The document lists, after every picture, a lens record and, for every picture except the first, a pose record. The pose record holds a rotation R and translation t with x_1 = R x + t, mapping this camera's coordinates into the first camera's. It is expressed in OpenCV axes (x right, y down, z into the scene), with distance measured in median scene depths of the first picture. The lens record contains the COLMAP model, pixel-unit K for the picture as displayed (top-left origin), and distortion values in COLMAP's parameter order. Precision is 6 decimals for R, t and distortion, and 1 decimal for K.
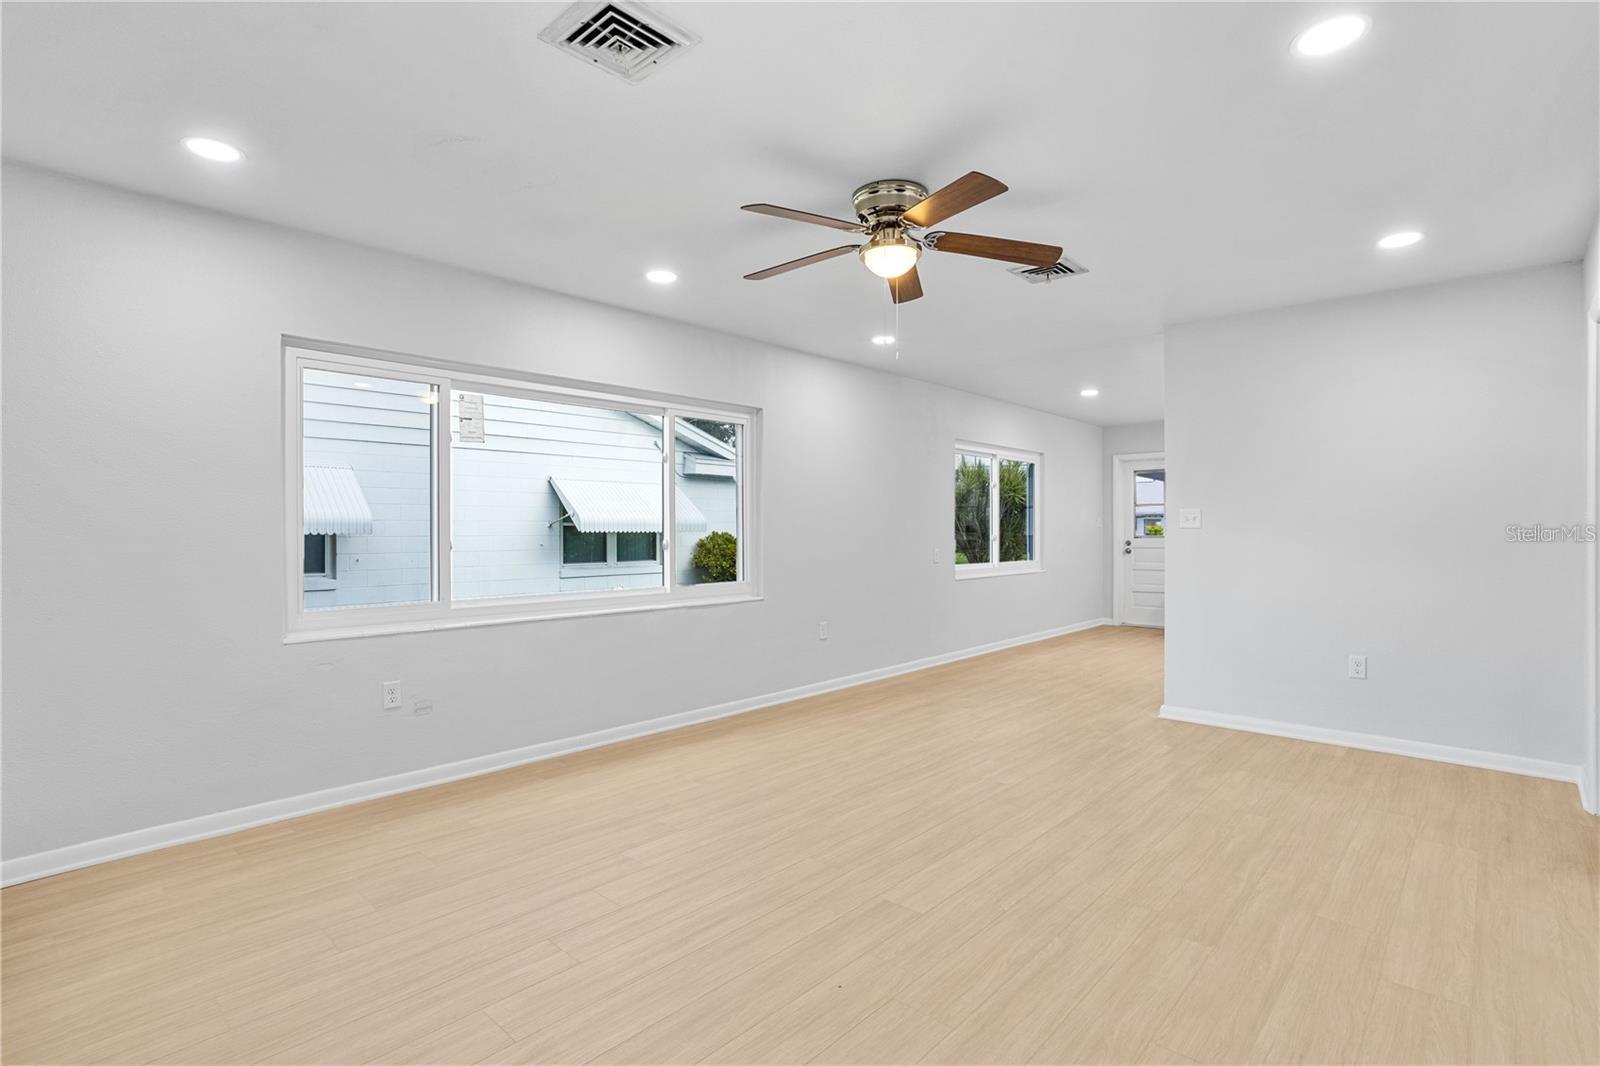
lens RADIAL K [[779.3, 0, 800.0], [0, 779.3, 533.0], [0, 0, 1]] dist [-0.000345, 0.000086]
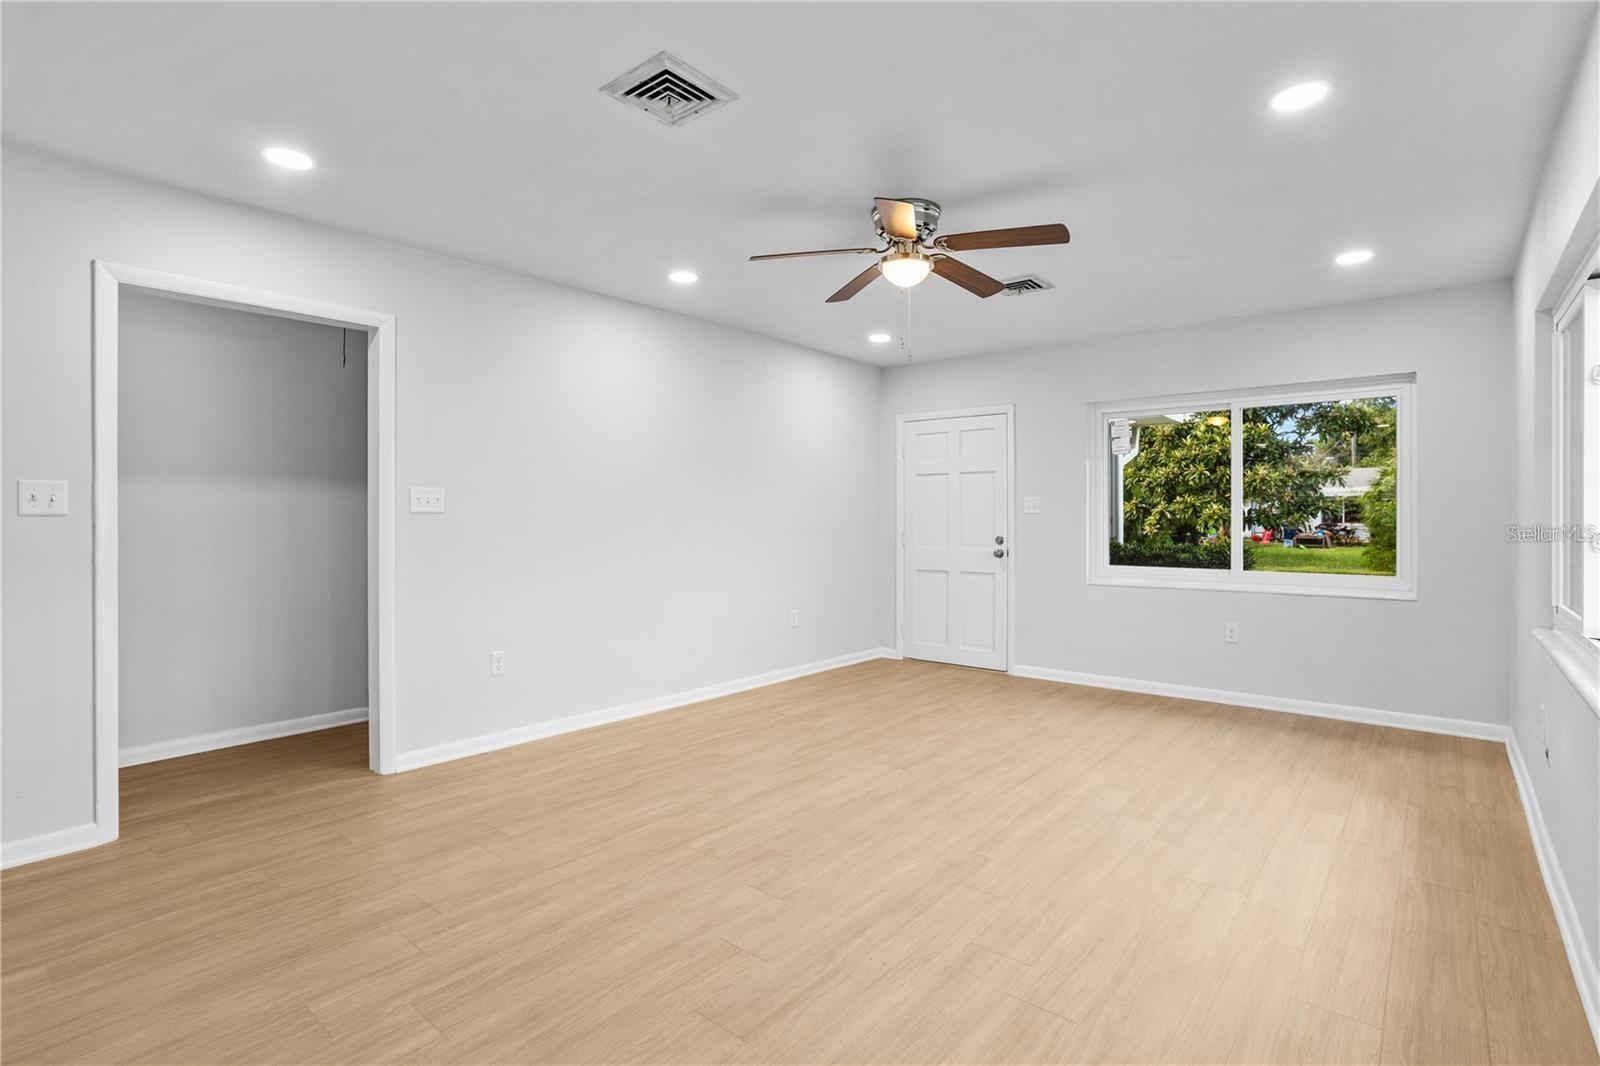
lens RADIAL K [[768.7, 0, 800.0], [0, 768.7, 533.0], [0, 0, 1]] dist [-0.000511, -0.000081]
pose [[-0.999091, 0.000187, -0.042637, 0.274761], [-0.000756, 0.999756, 0.022090, -0.001861], [0.042630, 0.022102, -0.998846, 1.821727]]
